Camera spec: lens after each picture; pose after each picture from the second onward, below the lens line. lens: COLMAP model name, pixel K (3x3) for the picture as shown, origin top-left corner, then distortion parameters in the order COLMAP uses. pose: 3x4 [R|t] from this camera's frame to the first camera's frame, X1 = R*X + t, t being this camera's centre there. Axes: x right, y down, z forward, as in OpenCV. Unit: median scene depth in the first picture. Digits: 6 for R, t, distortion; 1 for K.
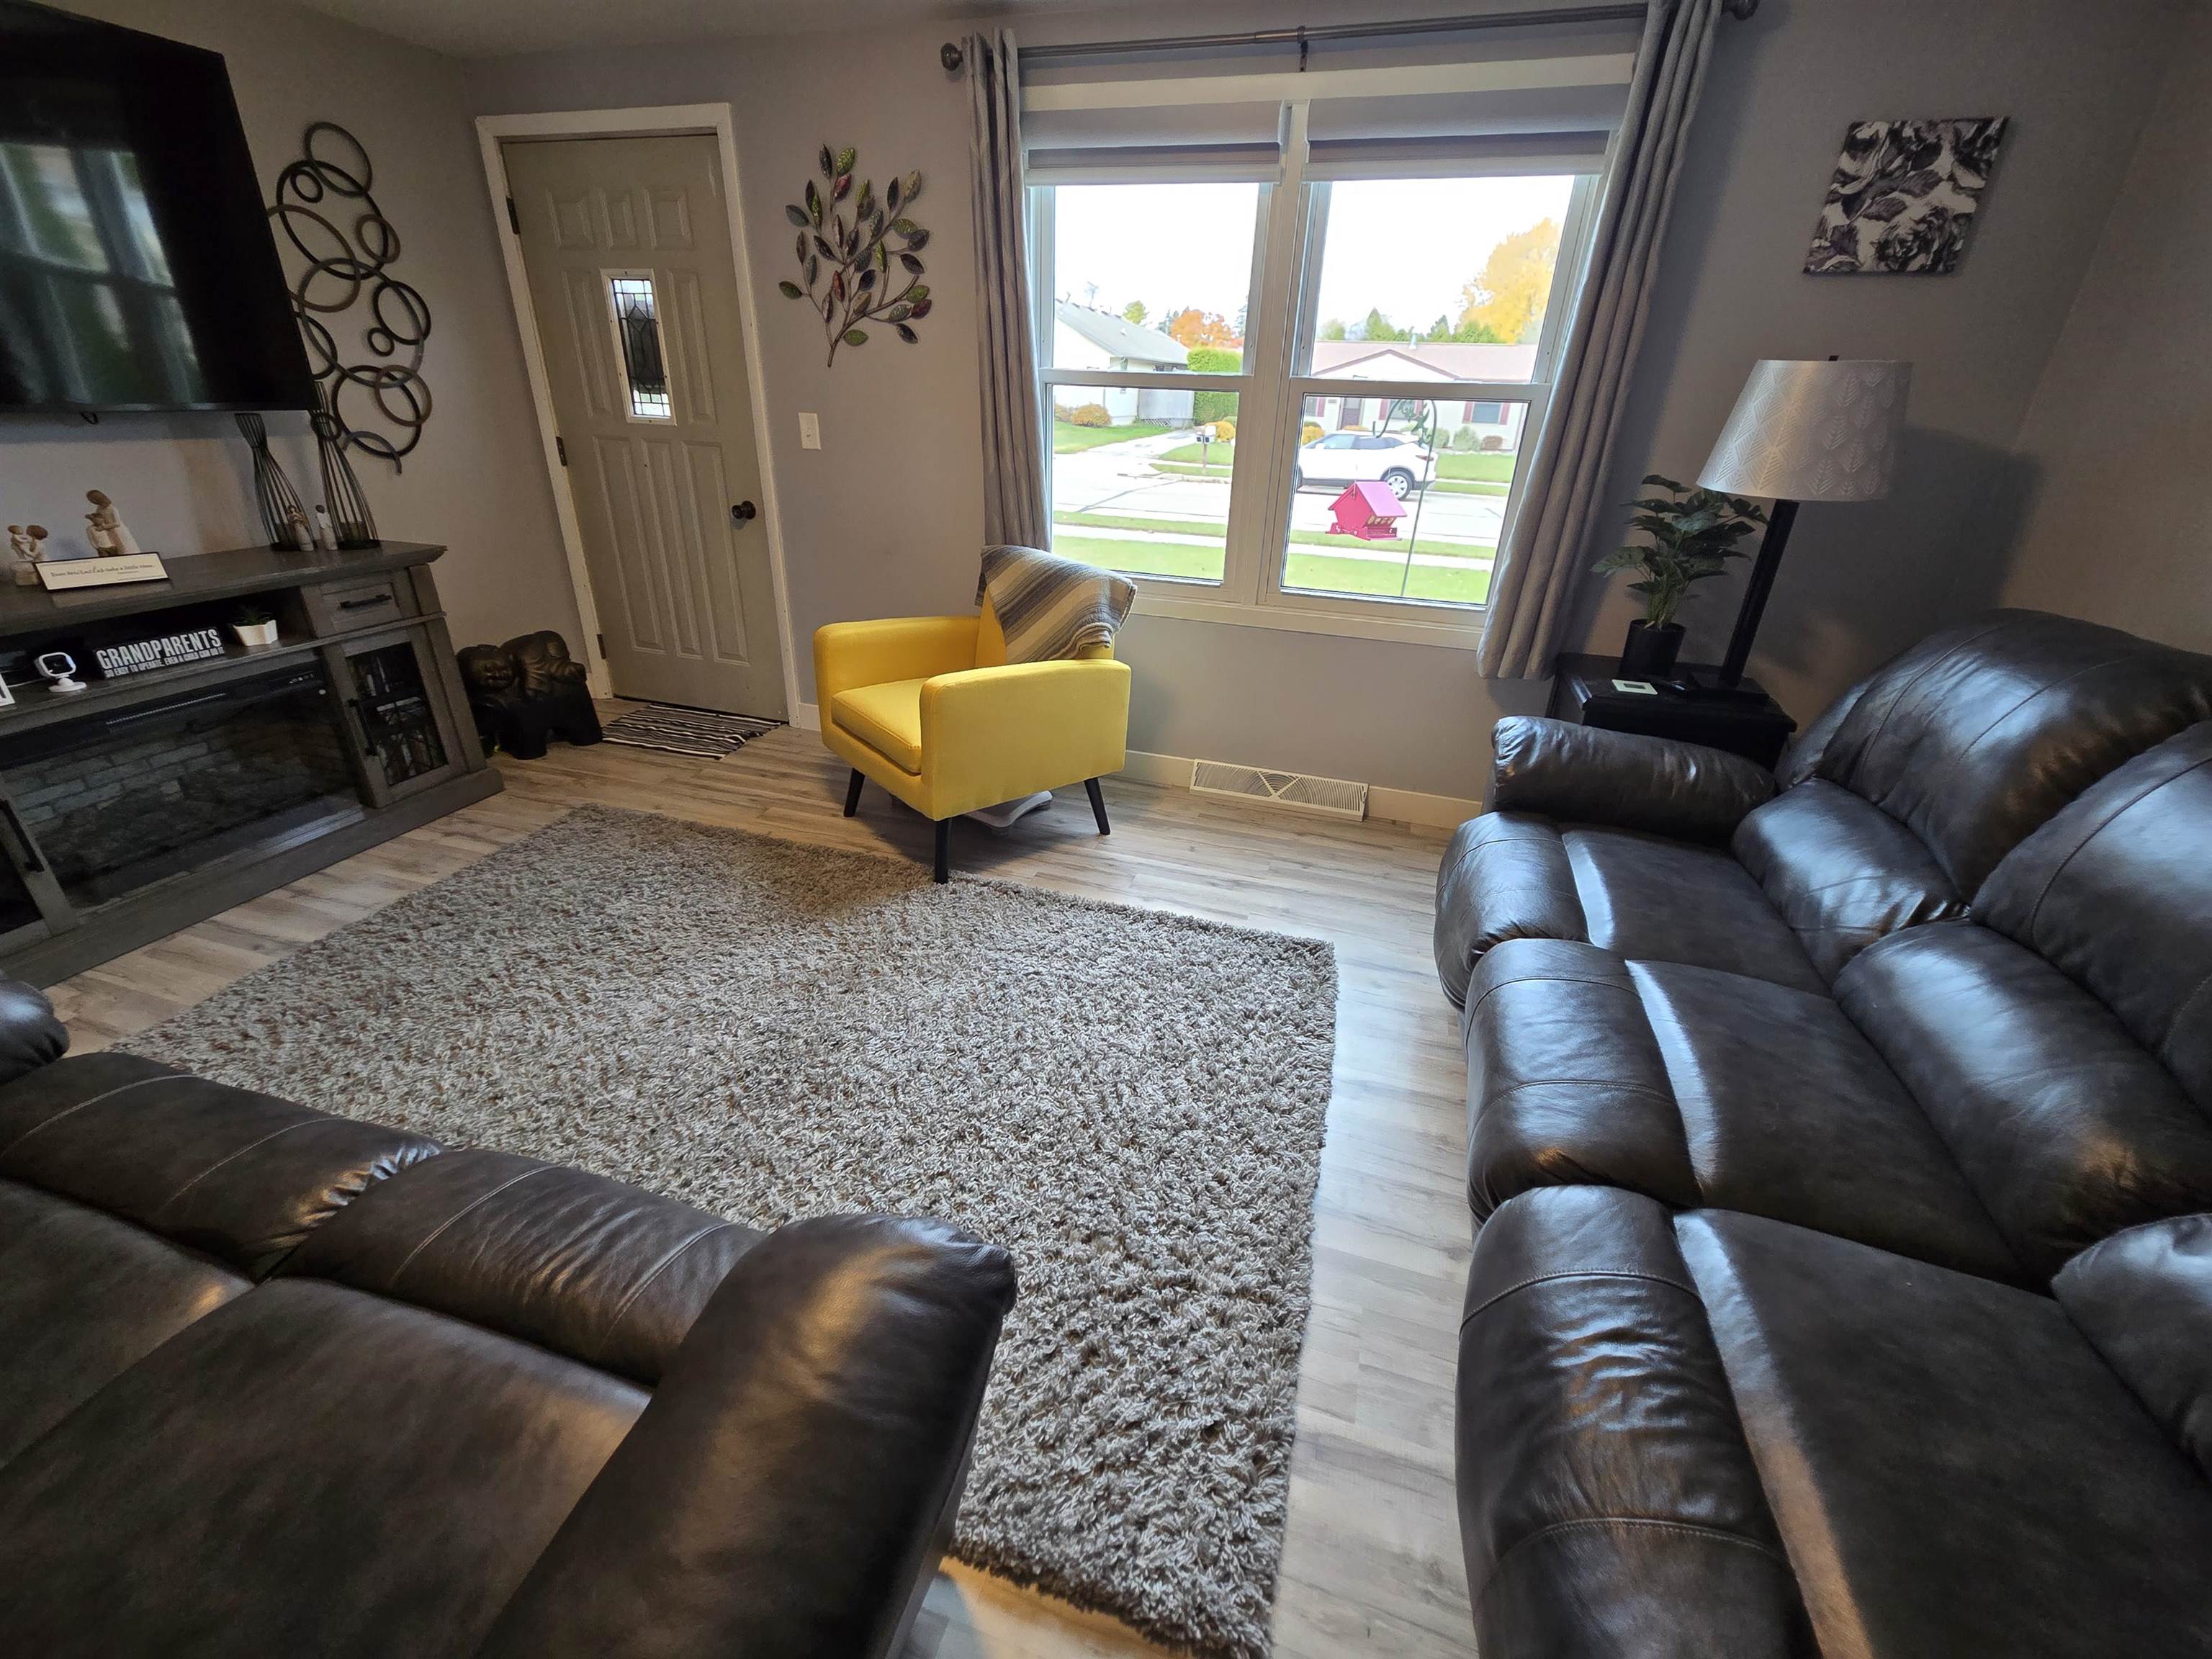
lens RADIAL K [[910.7, 0, 1099.9], [0, 910.7, 820.3], [0, 0, 1]] dist [0.001420, 0.000492]
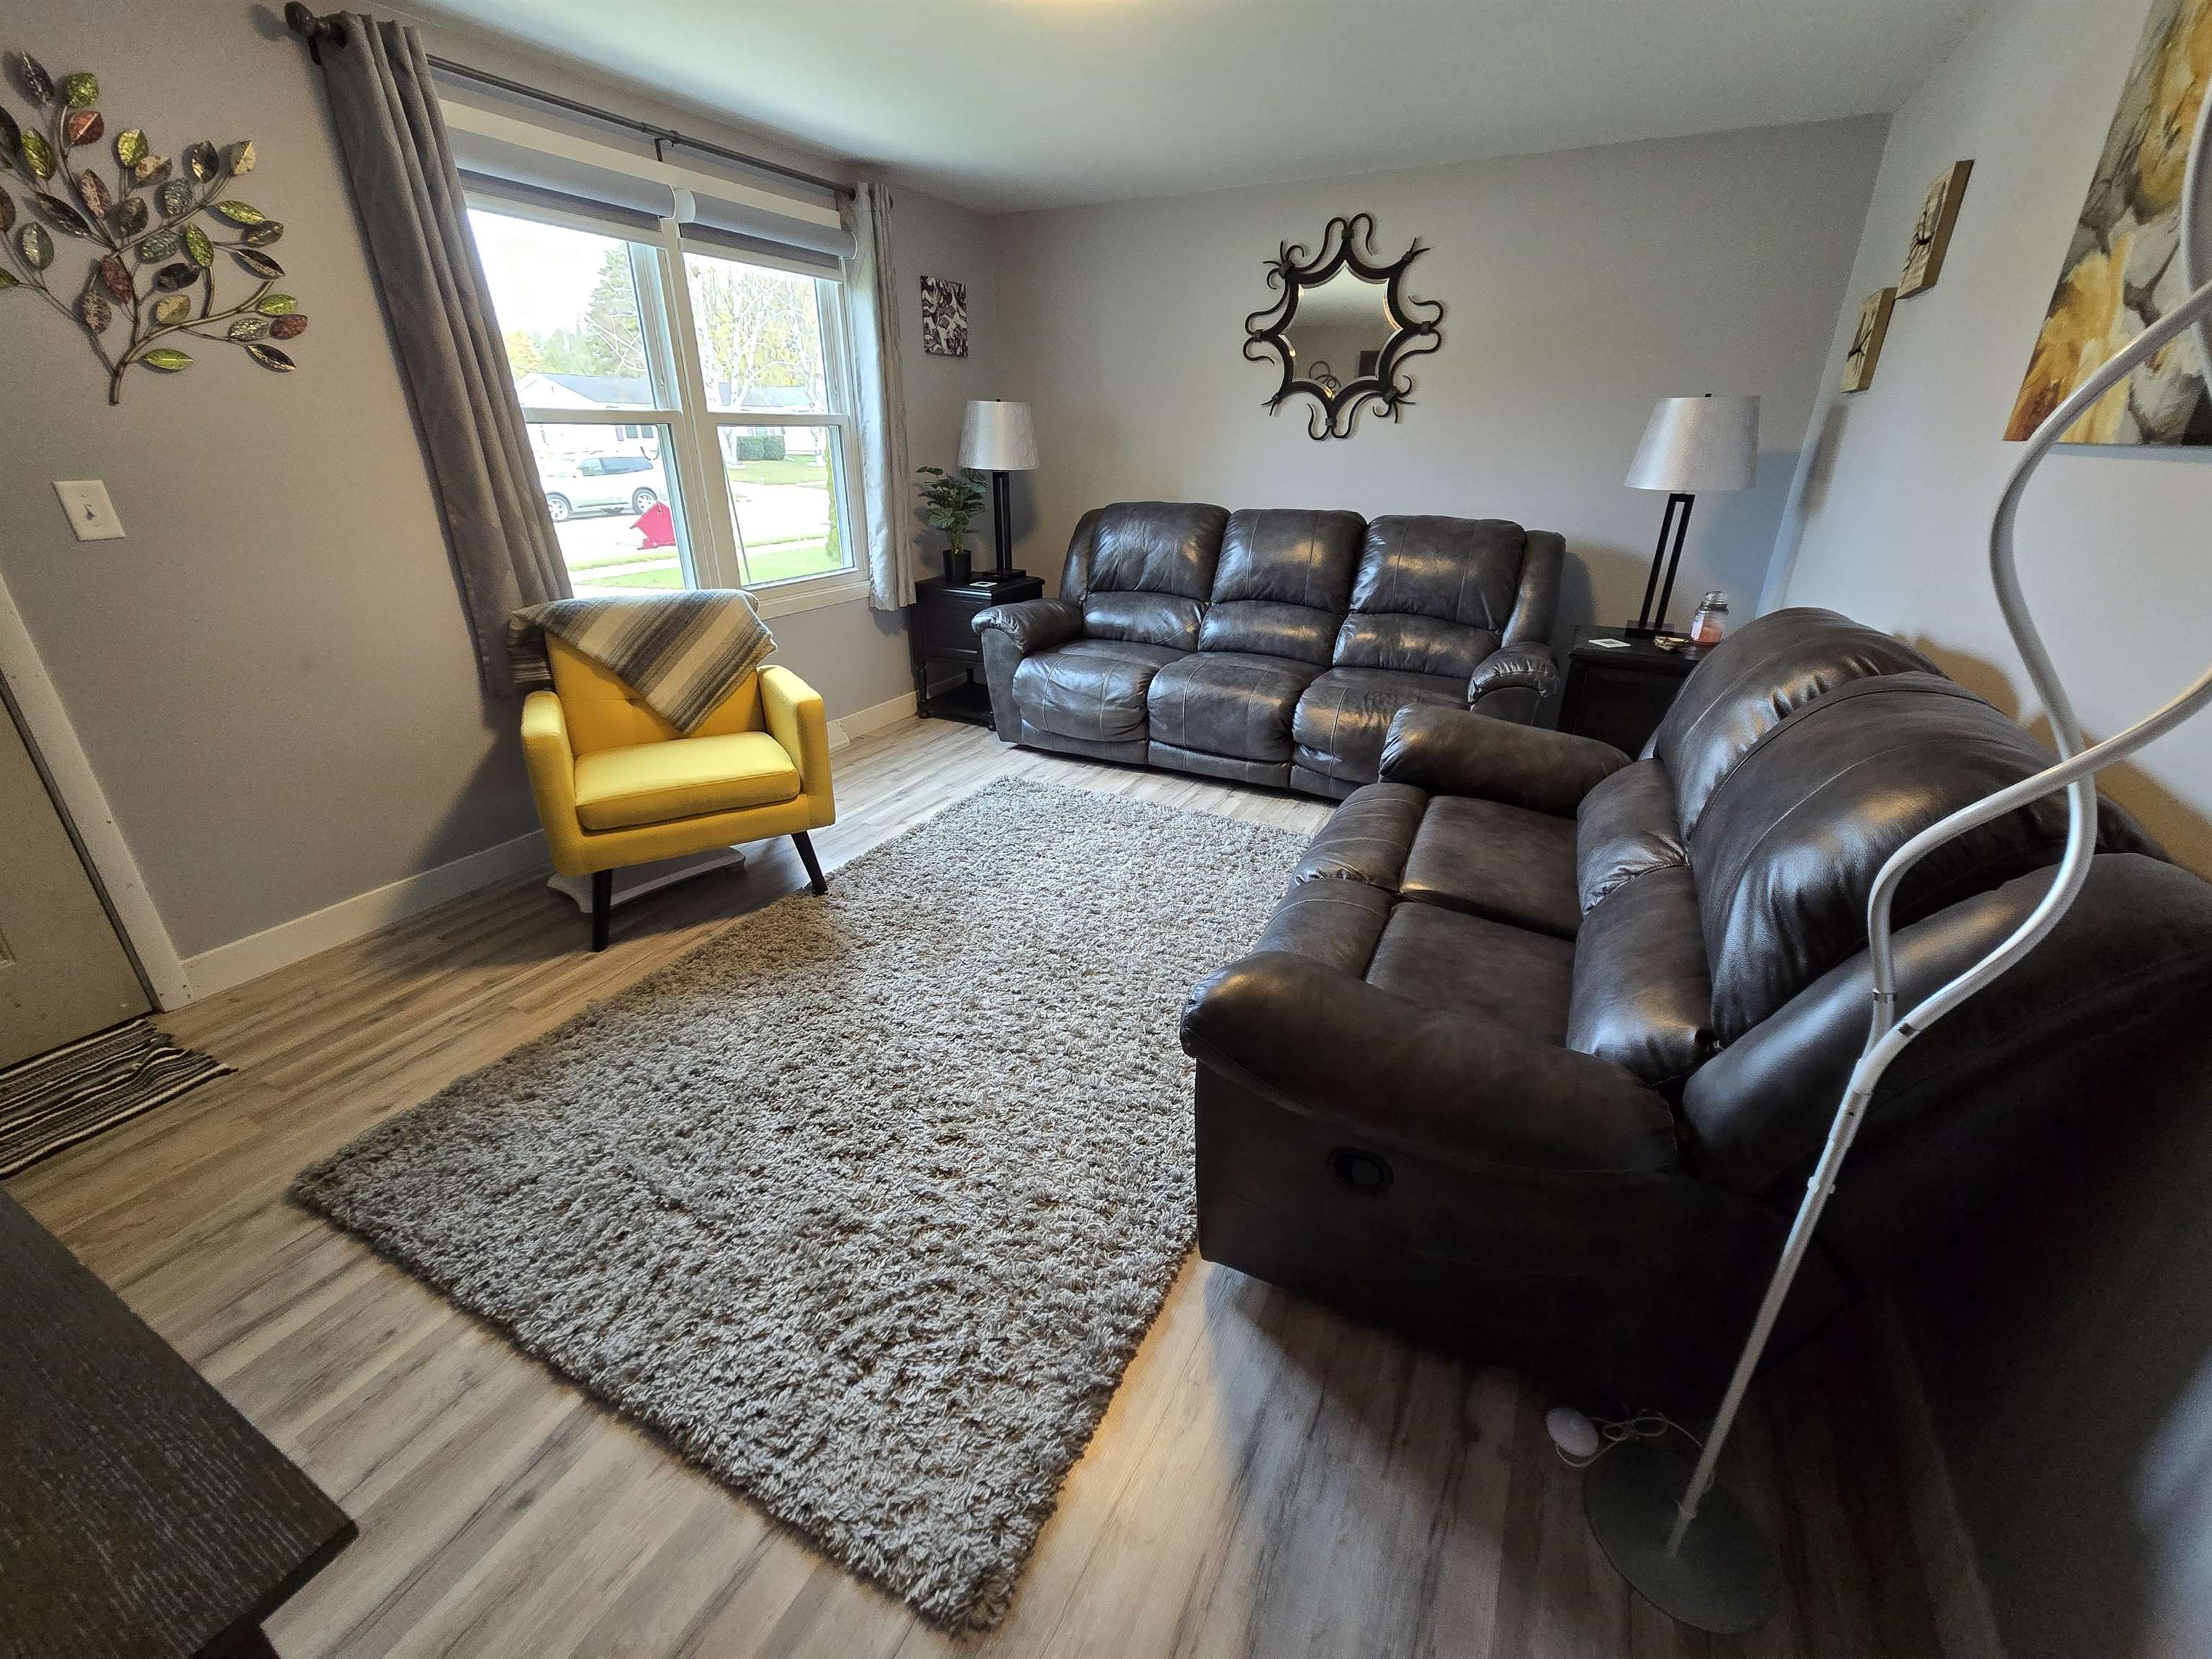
lens RADIAL K [[910.7, 0, 1099.9], [0, 910.7, 820.3], [0, 0, 1]] dist [0.001420, 0.000492]
pose [[0.171106, -0.417131, 0.892594, -0.943432], [0.428479, 0.847301, 0.313826, -0.179340], [-0.887203, 0.328761, 0.323710, 0.320660]]
